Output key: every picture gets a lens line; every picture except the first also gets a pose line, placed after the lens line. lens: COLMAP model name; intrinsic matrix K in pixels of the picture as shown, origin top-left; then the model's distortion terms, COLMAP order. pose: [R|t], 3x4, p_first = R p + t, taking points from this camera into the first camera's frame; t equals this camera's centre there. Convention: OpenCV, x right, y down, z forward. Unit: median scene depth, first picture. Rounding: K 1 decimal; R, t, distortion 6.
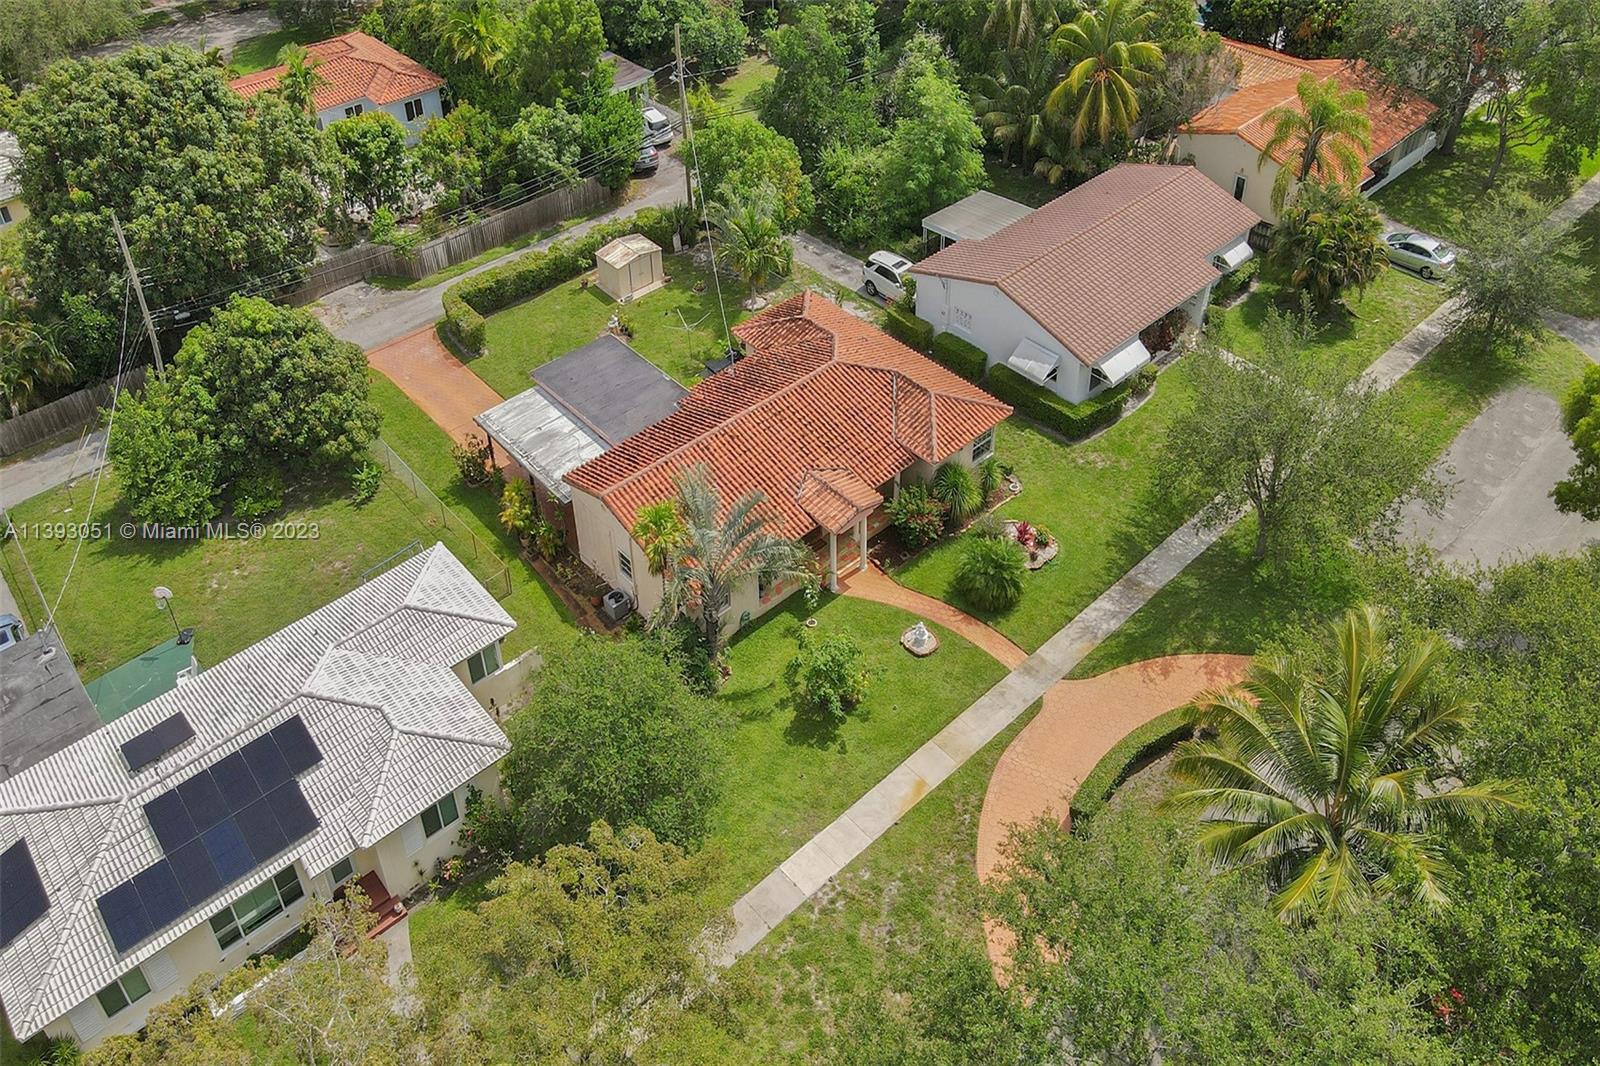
lens RADIAL K [[1031.1, 0, 770.7], [0, 1031.1, 526.6], [0, 0, 1]] dist [0.005182, 0.001529]
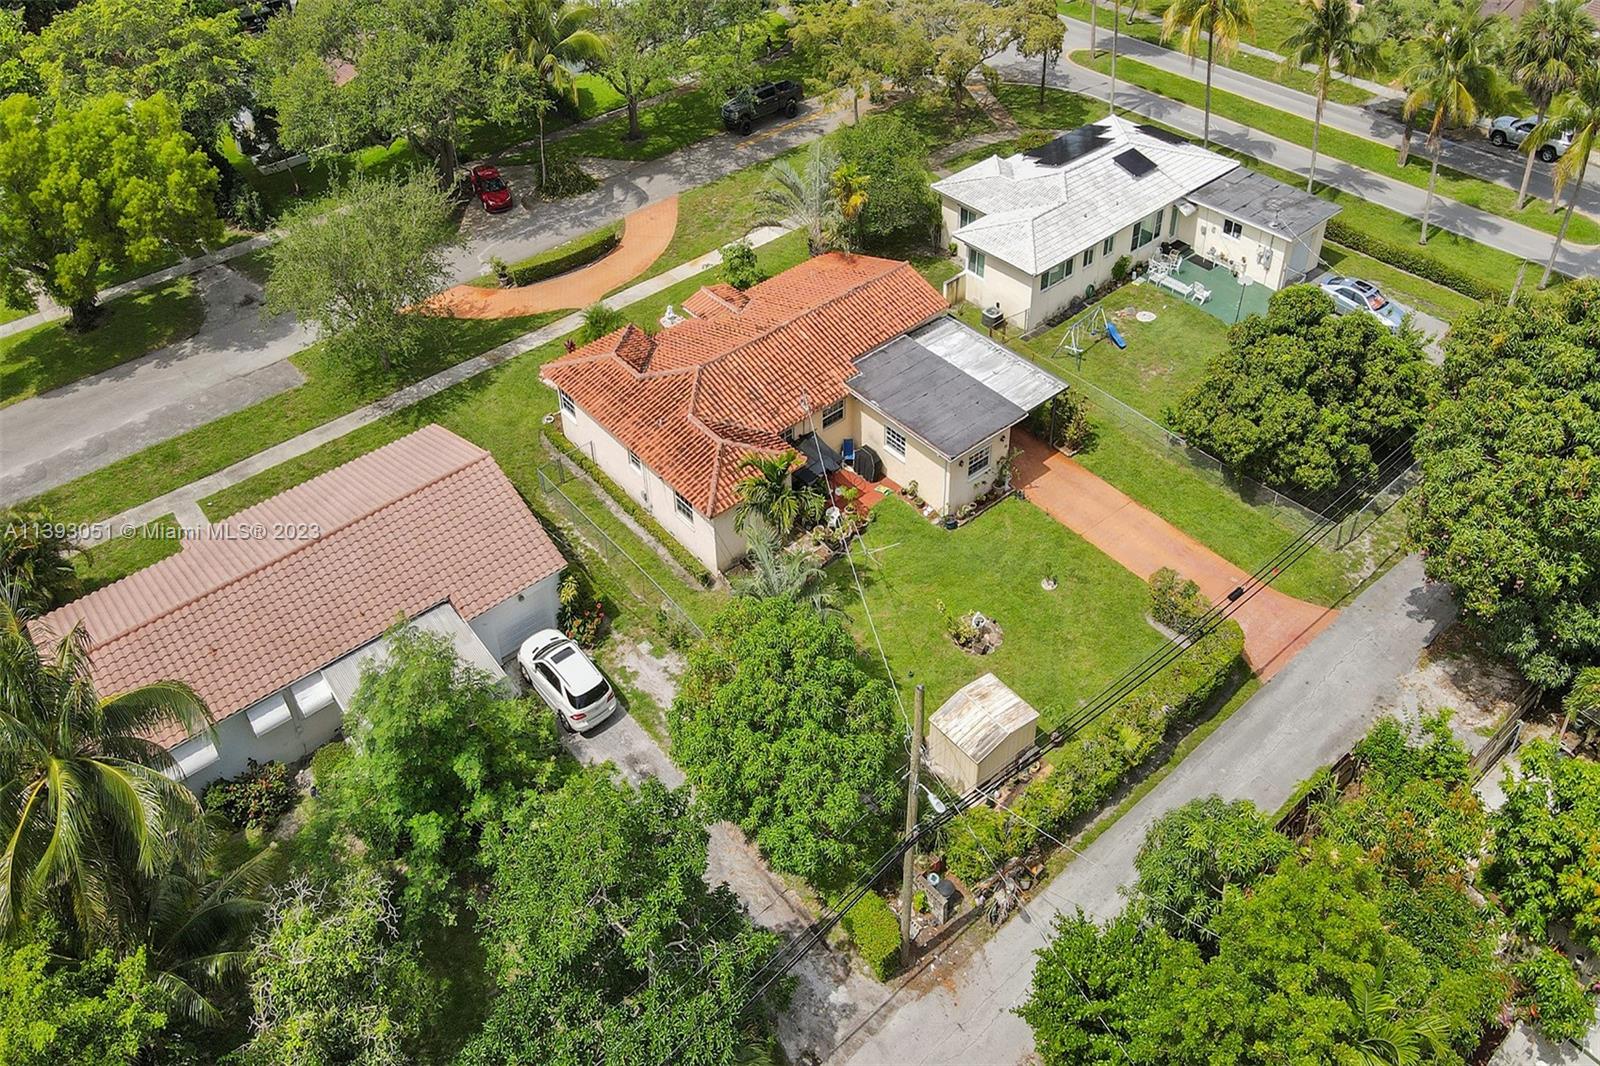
lens RADIAL K [[1035.4, 0, 793.2], [0, 1035.4, 523.2], [0, 0, 1]] dist [0.025557, 0.000620]
pose [[-0.996994, 0.021793, 0.074356, -0.115852], [0.073841, -0.023559, 0.996992, -1.273031], [0.023479, 0.999485, 0.021879, 1.244679]]
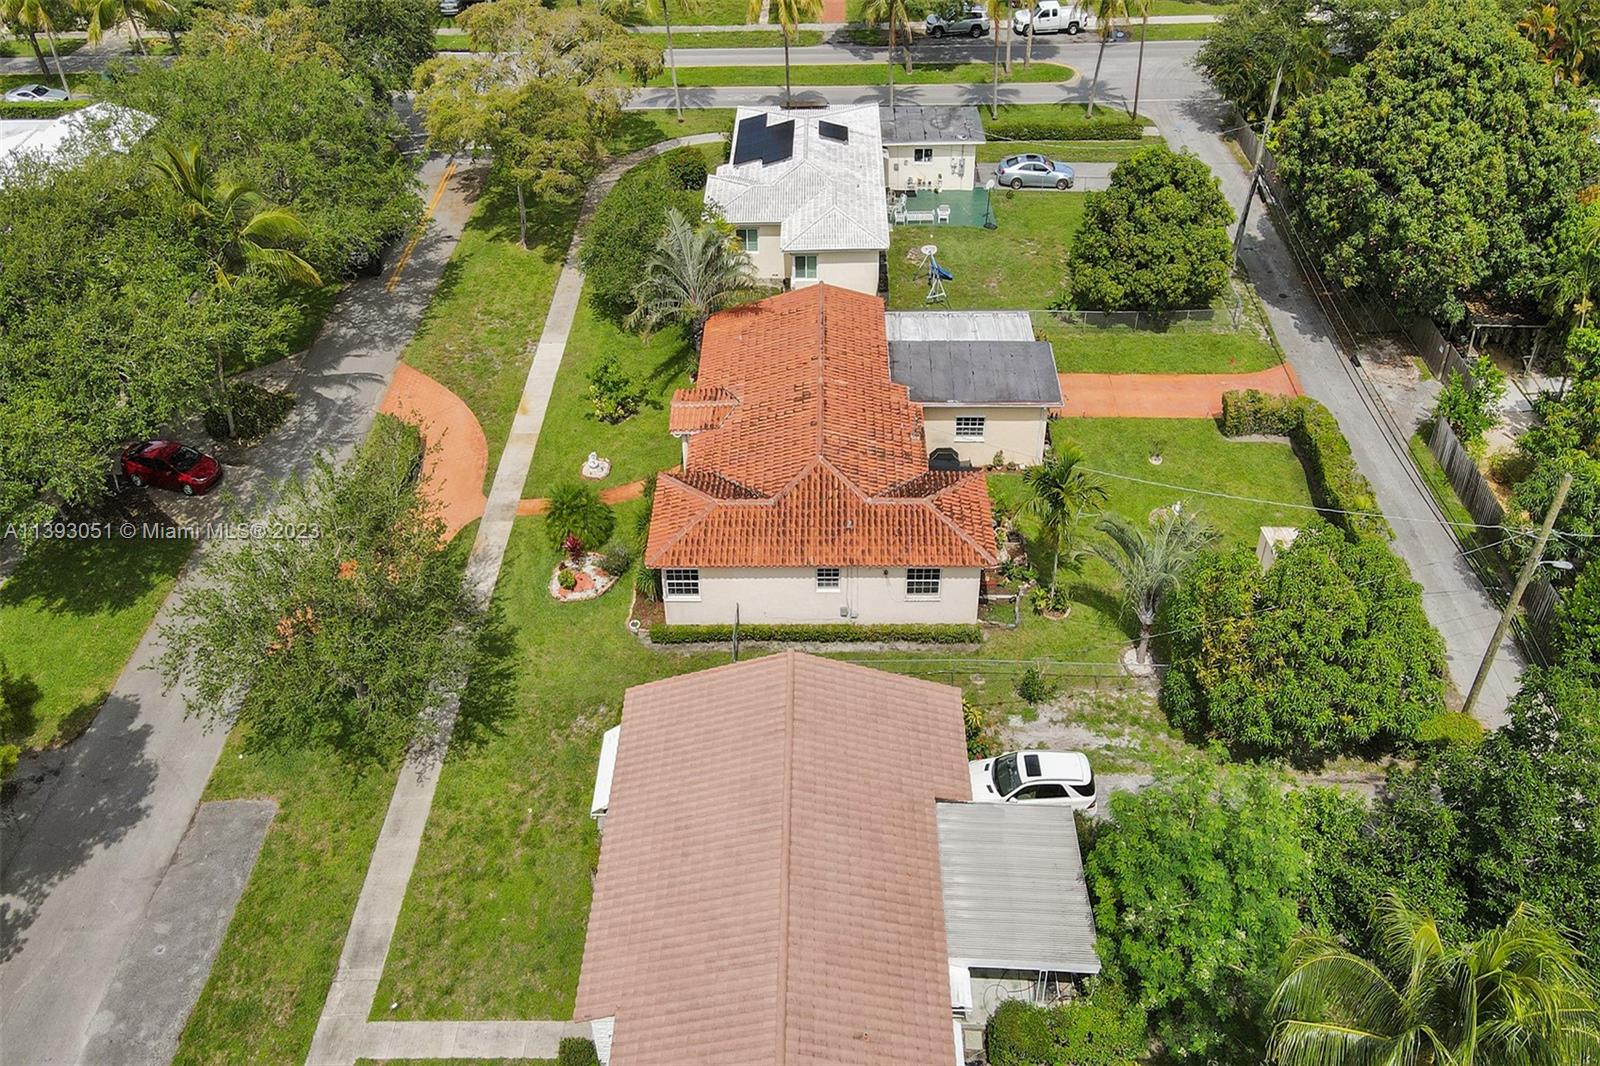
lens RADIAL K [[1055.8, 0, 783.0], [0, 1055.8, 529.9], [0, 0, 1]] dist [-0.003469, 0.001125]
pose [[-0.680224, 0.556853, -0.476666, 0.612585], [-0.497639, 0.126633, 0.858091, -1.023271], [0.538192, 0.820901, 0.190973, 0.942515]]
